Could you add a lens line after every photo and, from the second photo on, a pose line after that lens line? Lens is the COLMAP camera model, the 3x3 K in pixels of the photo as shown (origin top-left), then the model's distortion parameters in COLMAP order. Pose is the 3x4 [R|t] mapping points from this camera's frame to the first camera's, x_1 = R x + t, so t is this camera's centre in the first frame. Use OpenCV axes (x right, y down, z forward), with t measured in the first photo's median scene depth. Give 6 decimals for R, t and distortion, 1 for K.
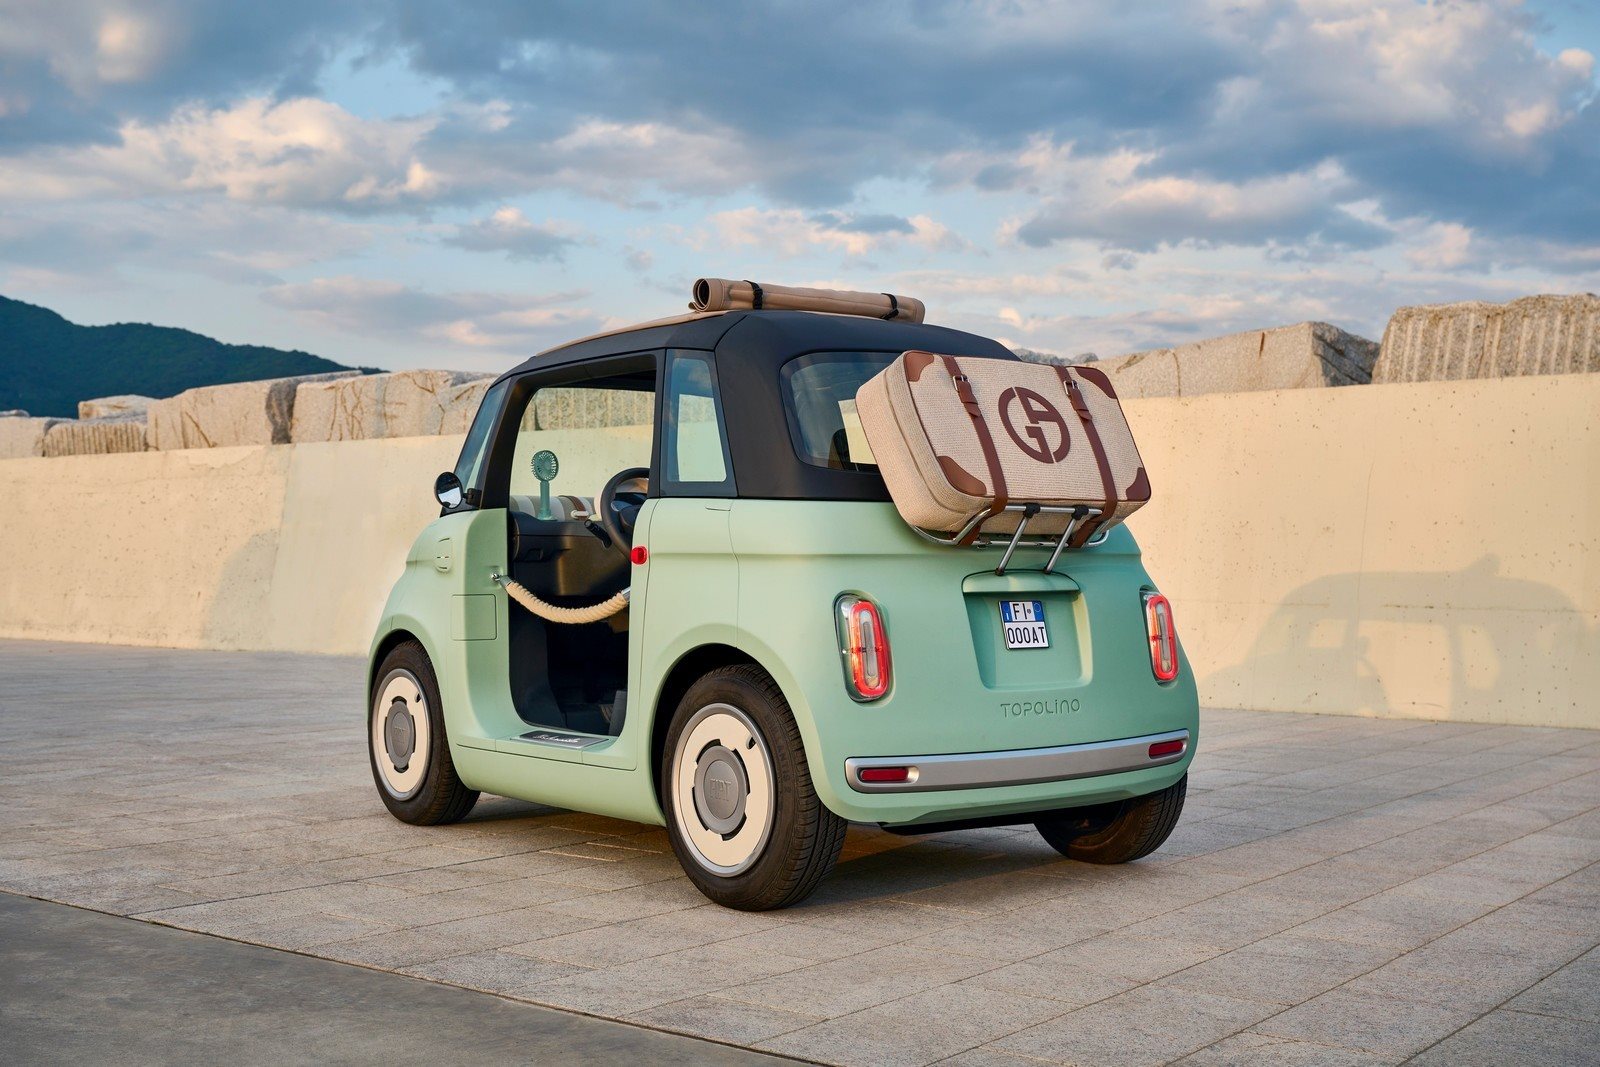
lens RADIAL K [[1919.5, 0, 799.5], [0, 1919.5, 548.1], [0, 0, 1]] dist [-0.000752, 0.000000]
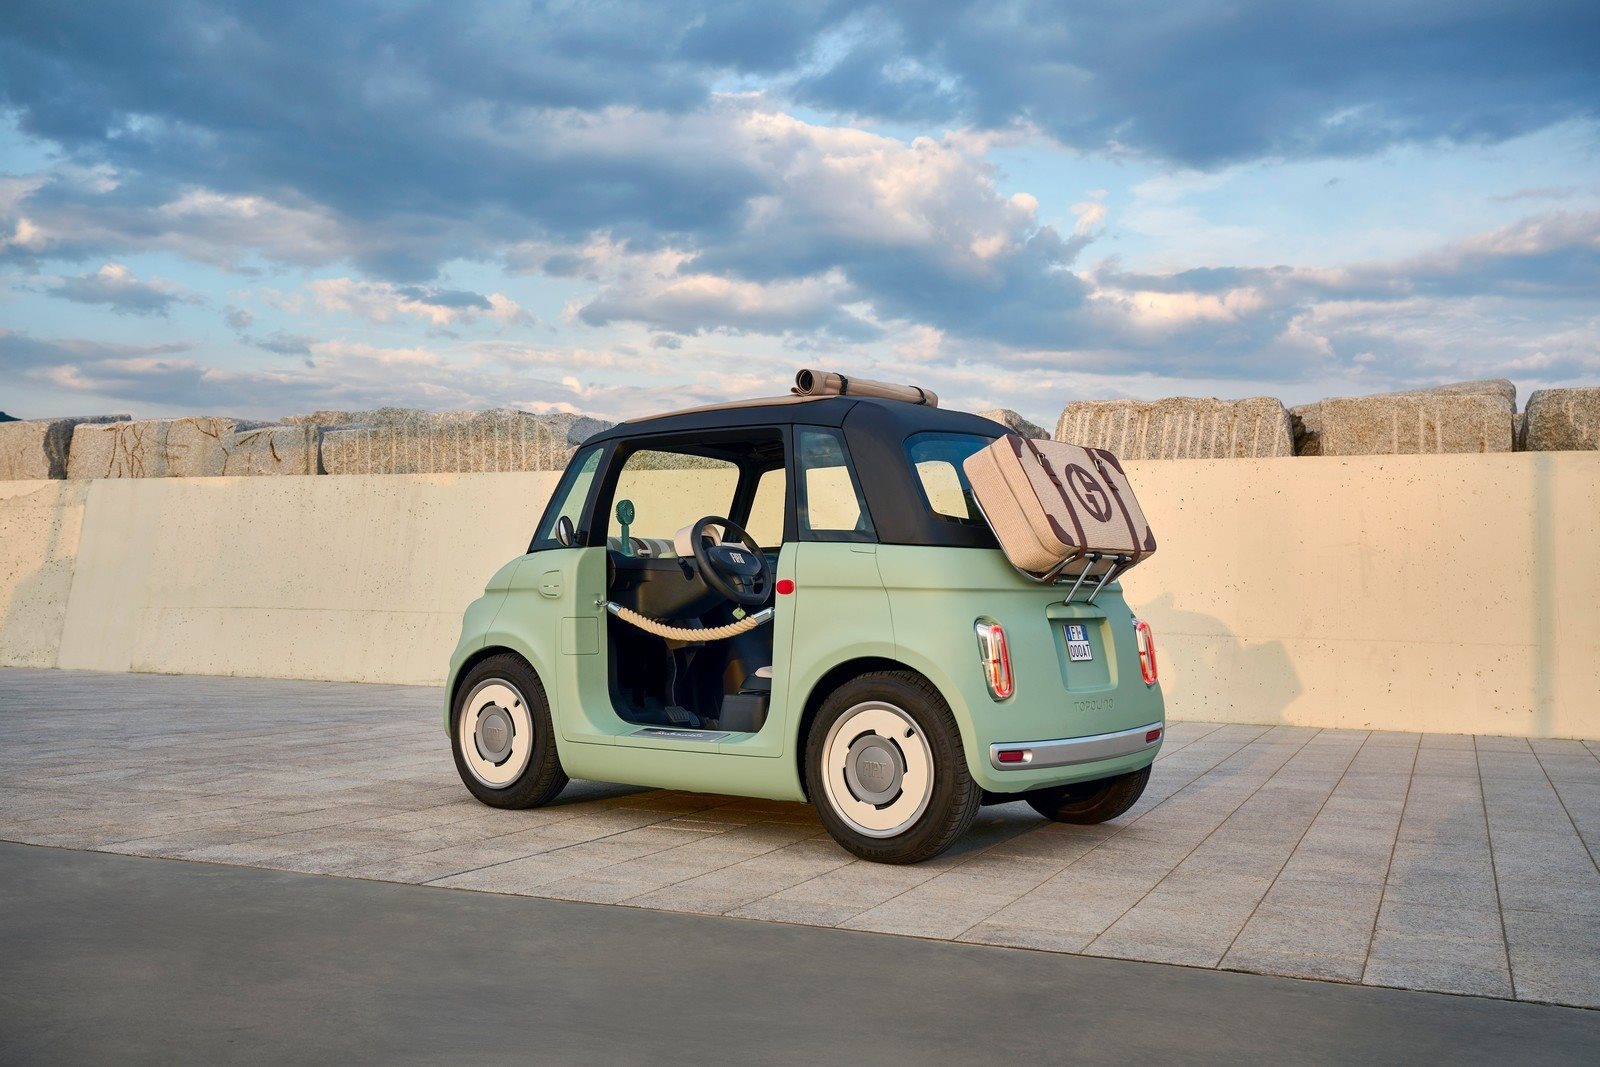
lens RADIAL K [[1627.3, 0, 819.7], [0, 1627.3, 564.2], [0, 0, 1]] dist [0.000448, 0.000000]
pose [[0.964487, 0.016160, 0.263635, -0.109362], [-0.013346, 0.999833, -0.012460, 0.000556], [-0.263793, 0.008499, 0.964542, -0.013086]]
